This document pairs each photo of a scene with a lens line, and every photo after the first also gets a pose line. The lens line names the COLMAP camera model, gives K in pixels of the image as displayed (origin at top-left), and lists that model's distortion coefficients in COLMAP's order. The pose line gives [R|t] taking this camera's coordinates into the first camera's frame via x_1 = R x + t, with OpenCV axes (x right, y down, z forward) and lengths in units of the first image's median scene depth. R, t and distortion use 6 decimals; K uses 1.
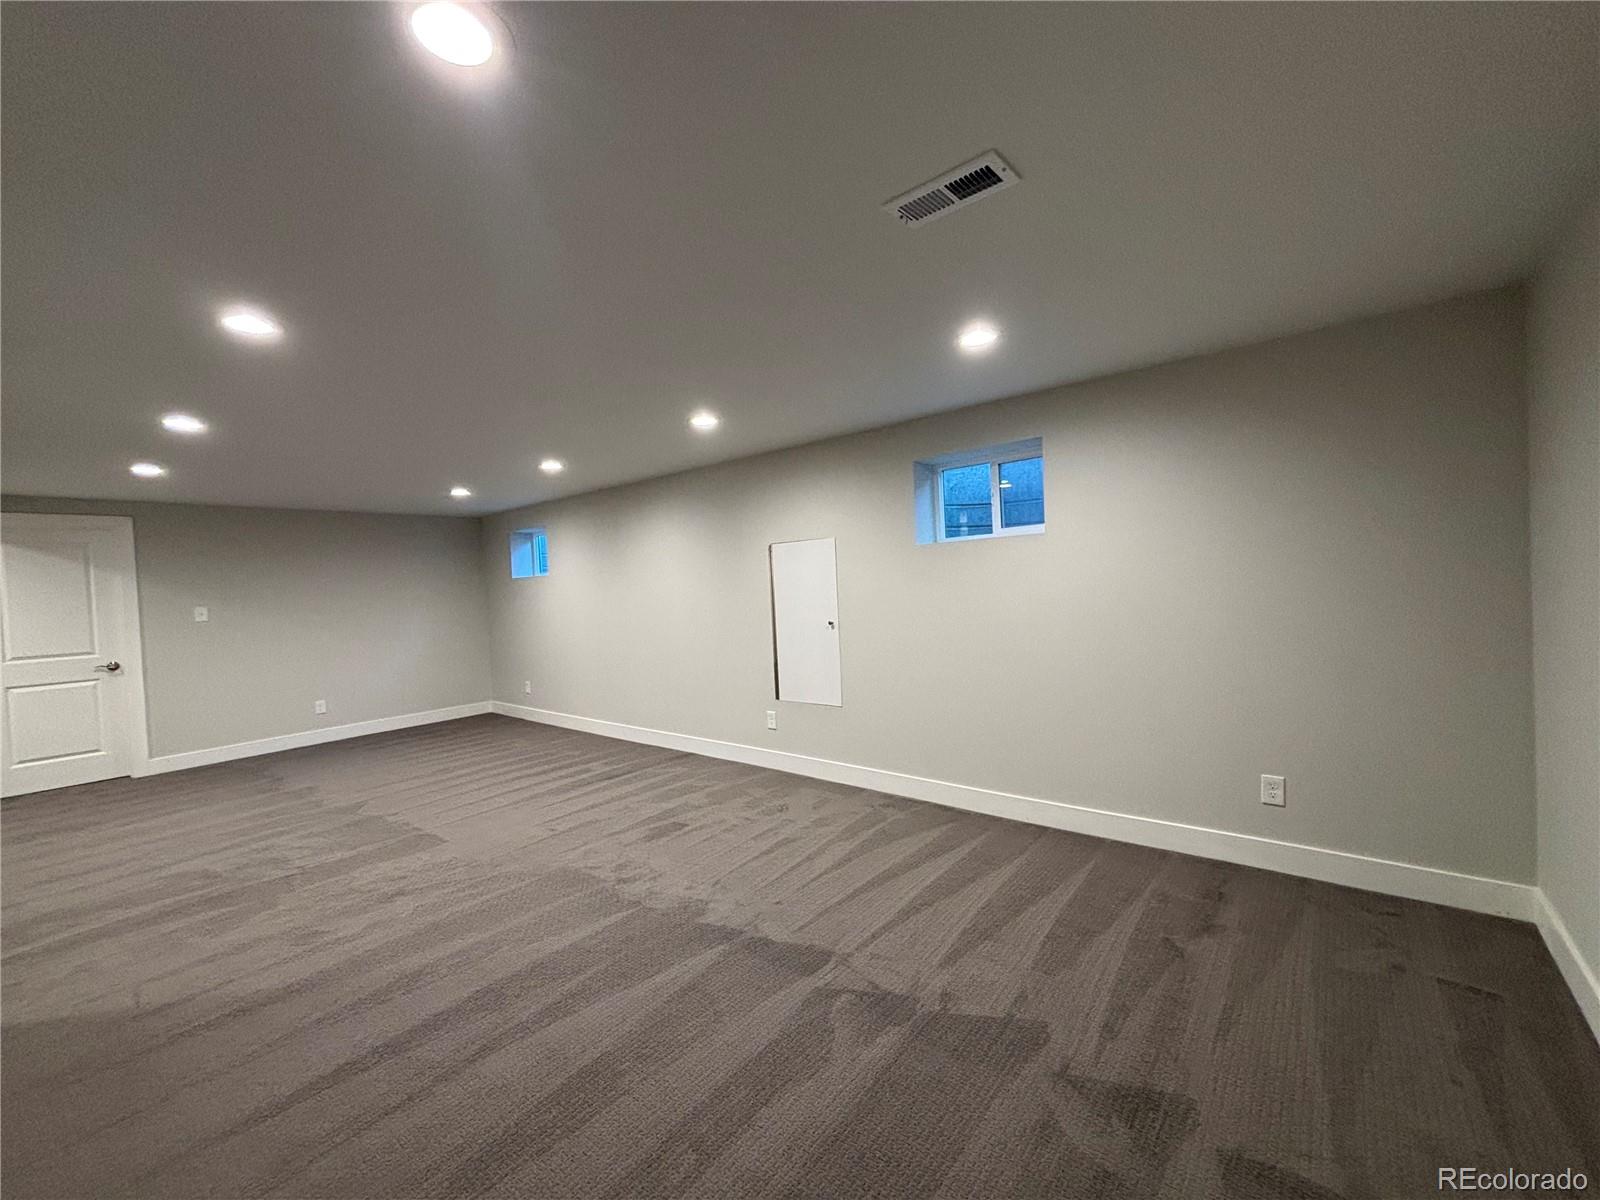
lens RADIAL K [[641.5, 0, 792.9], [0, 641.5, 599.7], [0, 0, 1]] dist [-0.002925, 0.001688]
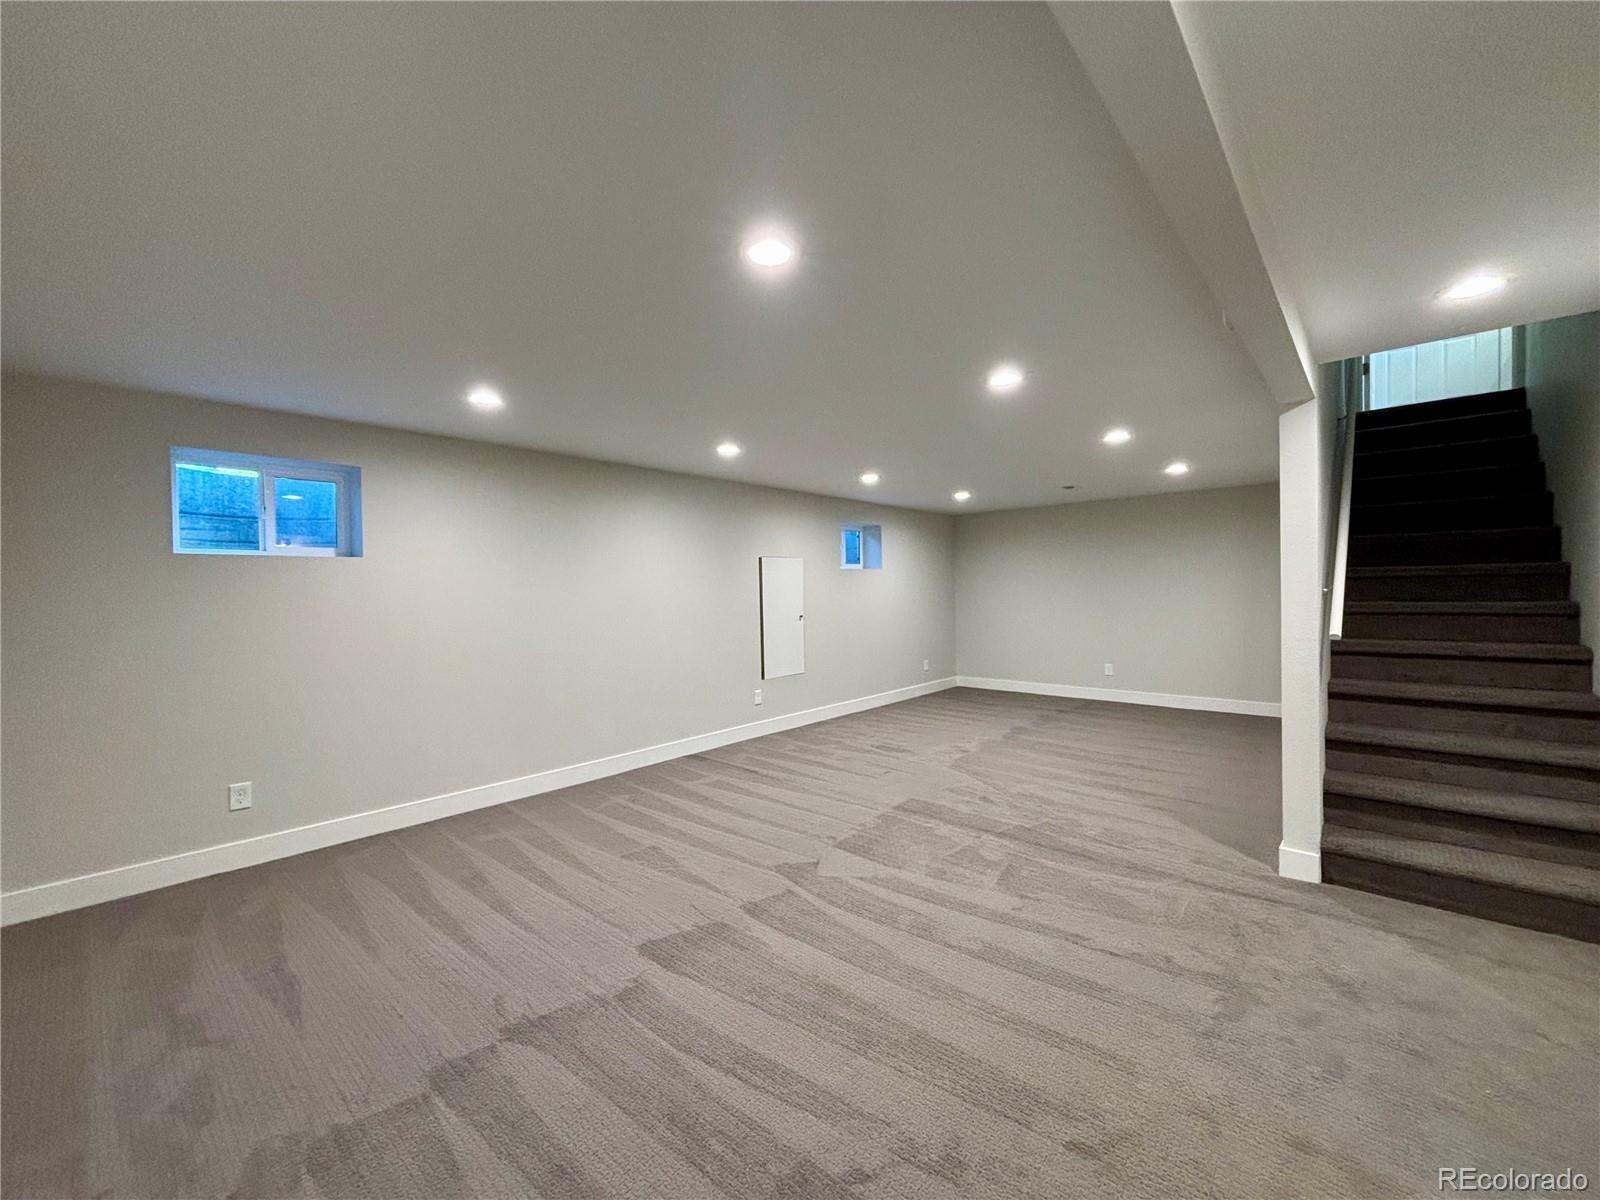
lens RADIAL K [[641.5, 0, 791.9], [0, 641.5, 597.4], [0, 0, 1]] dist [-0.002925, 0.001688]
pose [[0.032136, 0.039144, 0.998717, -1.334267], [0.042506, 0.998275, -0.040494, 0.048926], [-0.998579, 0.043753, 0.030416, 0.918773]]
